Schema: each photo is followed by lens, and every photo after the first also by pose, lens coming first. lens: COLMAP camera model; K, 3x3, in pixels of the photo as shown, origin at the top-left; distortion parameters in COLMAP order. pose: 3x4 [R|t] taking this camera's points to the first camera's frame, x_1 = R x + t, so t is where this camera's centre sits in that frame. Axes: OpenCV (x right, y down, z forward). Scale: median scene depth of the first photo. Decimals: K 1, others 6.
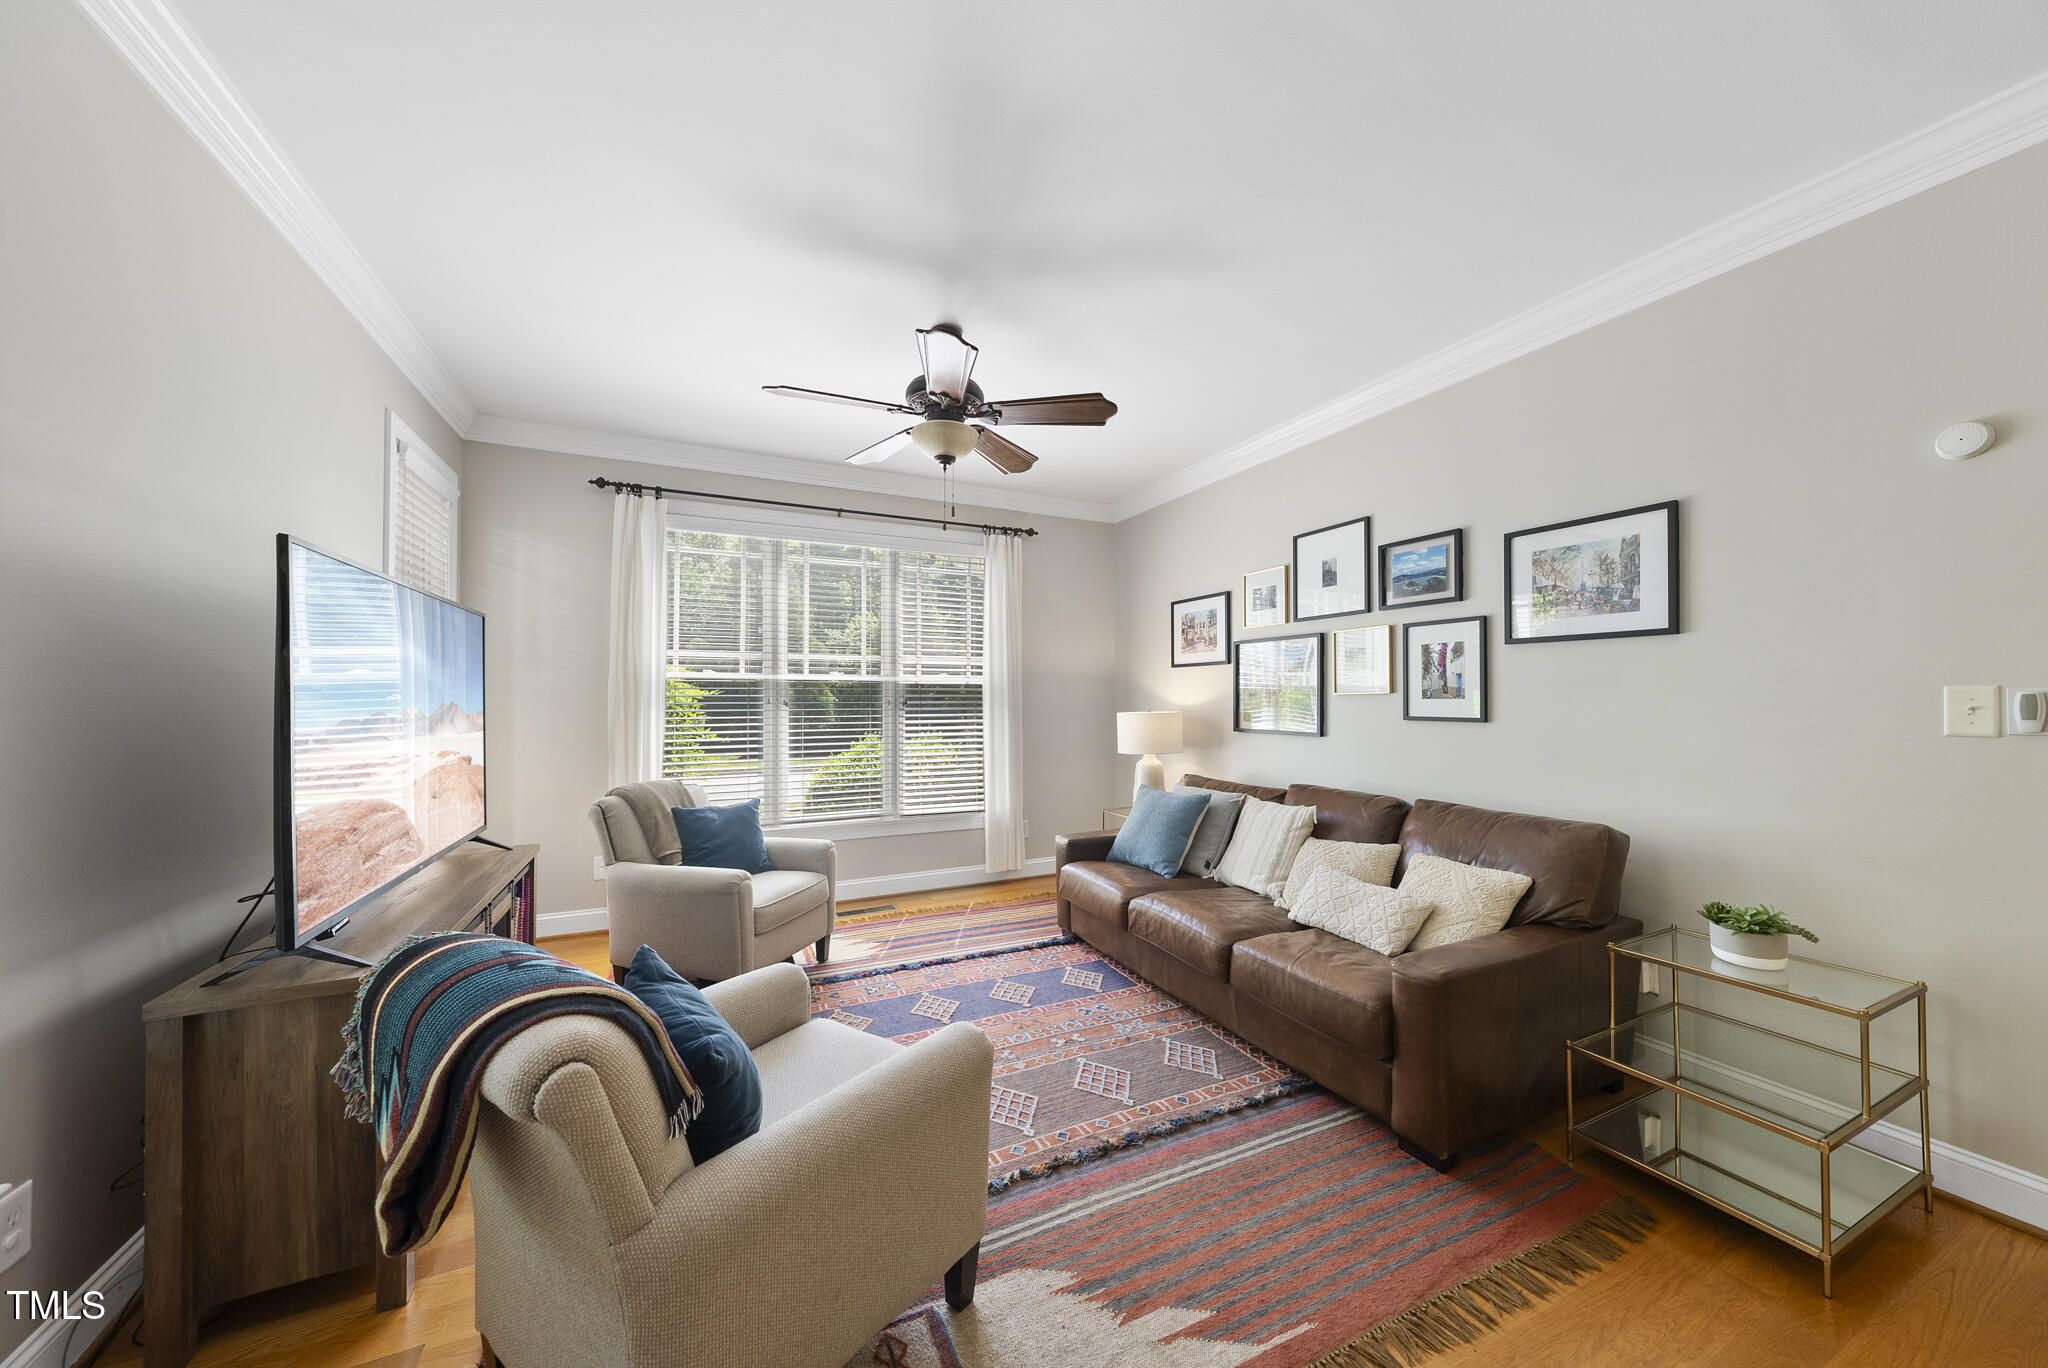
lens RADIAL K [[706.6, 0, 1025.8], [0, 706.6, 688.8], [0, 0, 1]] dist [-0.001244, 0.000331]
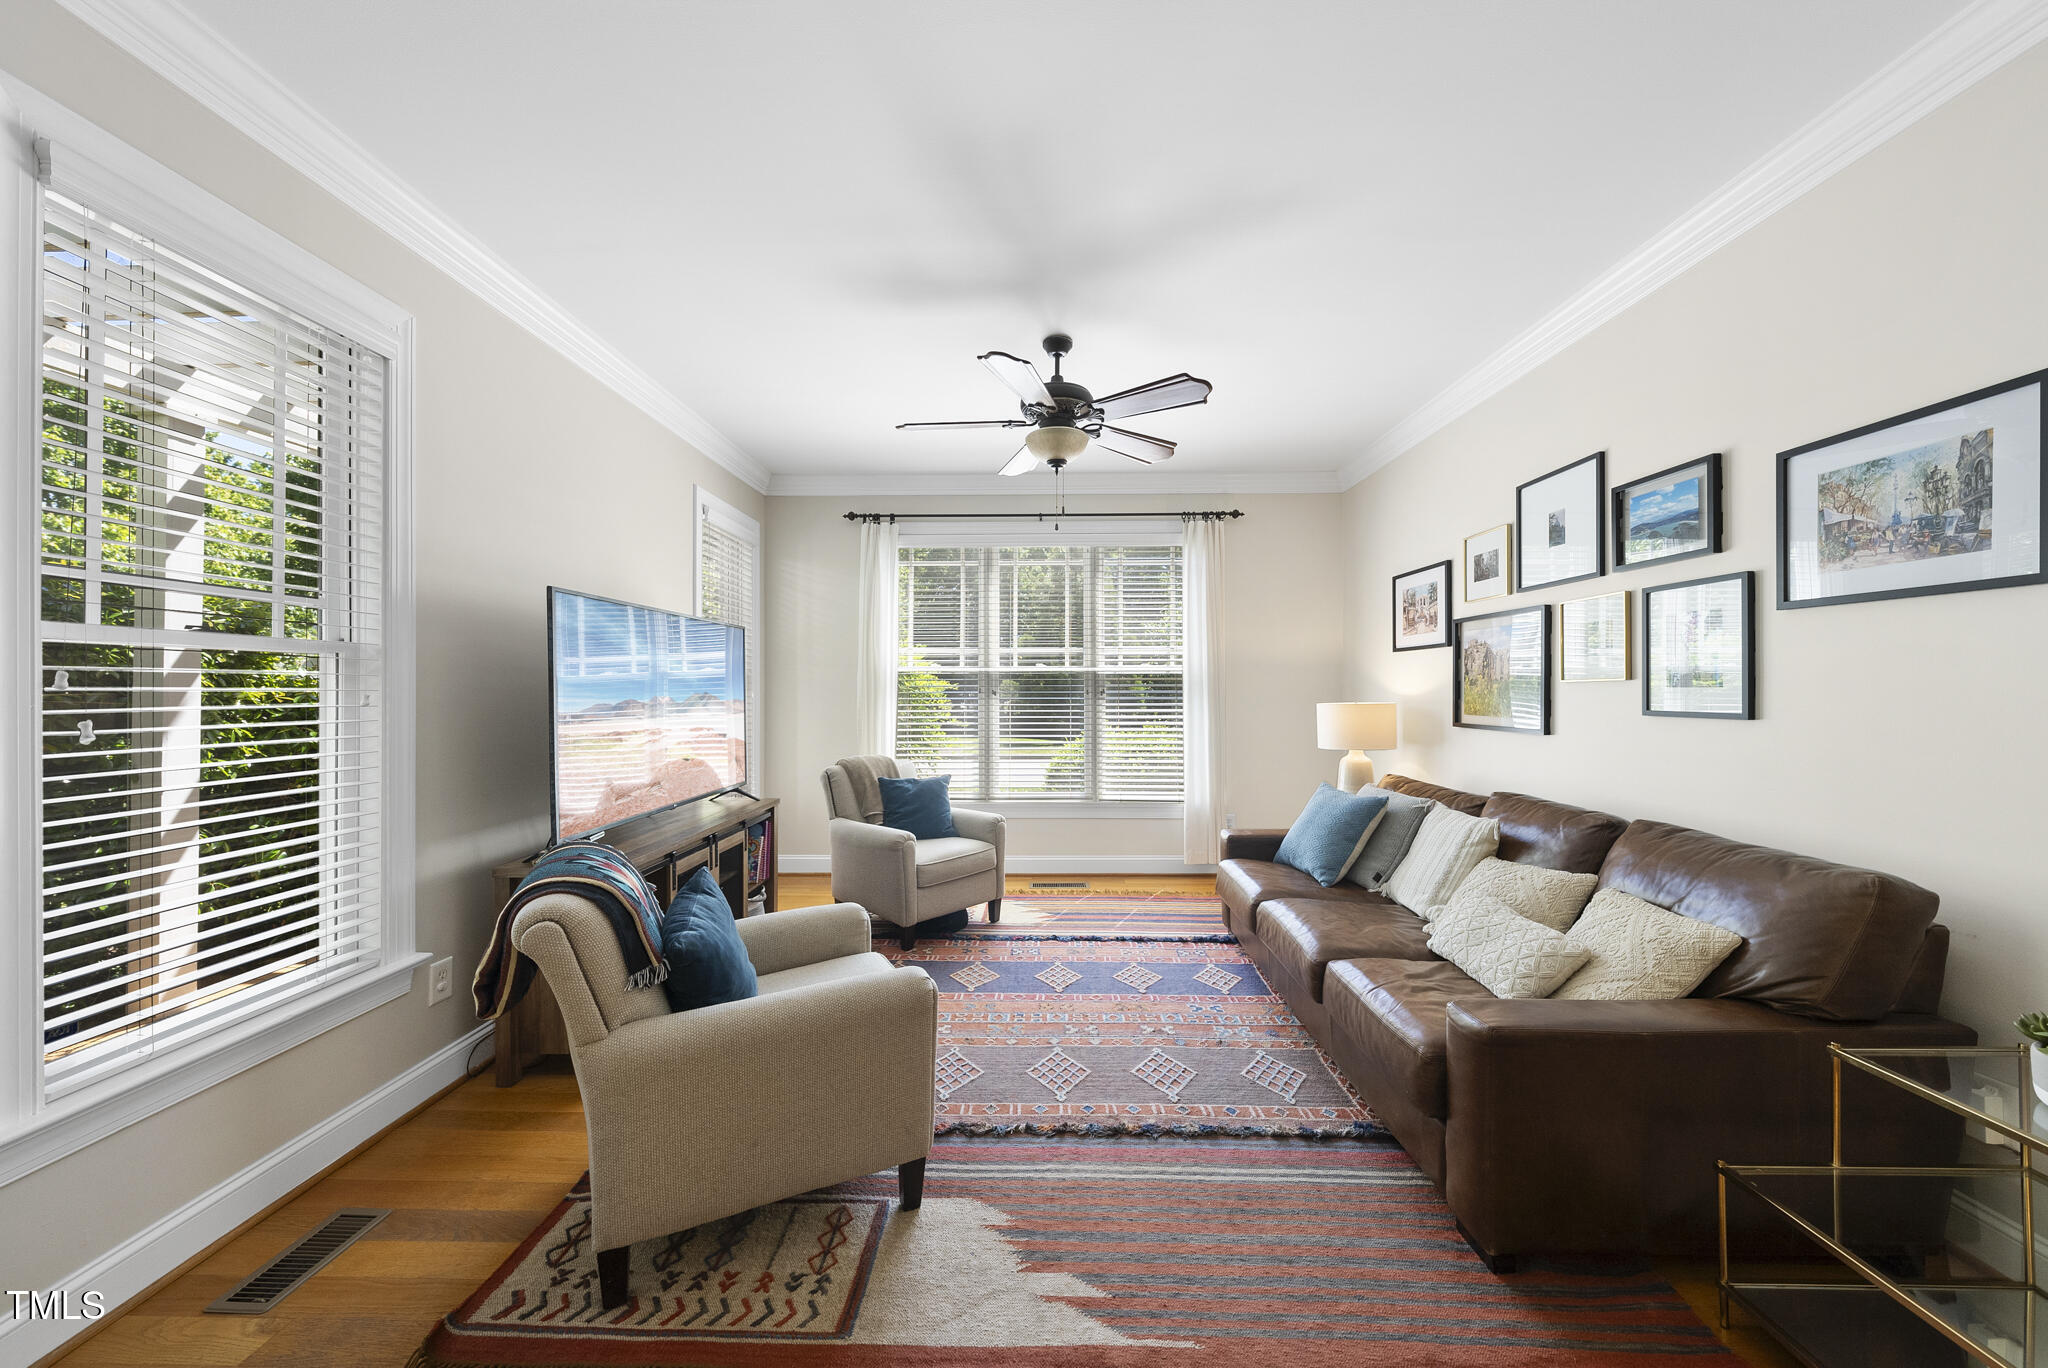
lens RADIAL K [[706.6, 0, 1029.1], [0, 706.6, 684.4], [0, 0, 1]] dist [-0.001244, 0.000331]
pose [[0.892498, -0.004135, -0.451032, 0.316316], [0.007706, 0.999952, 0.006080, 0.001694], [0.450986, -0.008902, 0.892487, 0.028585]]
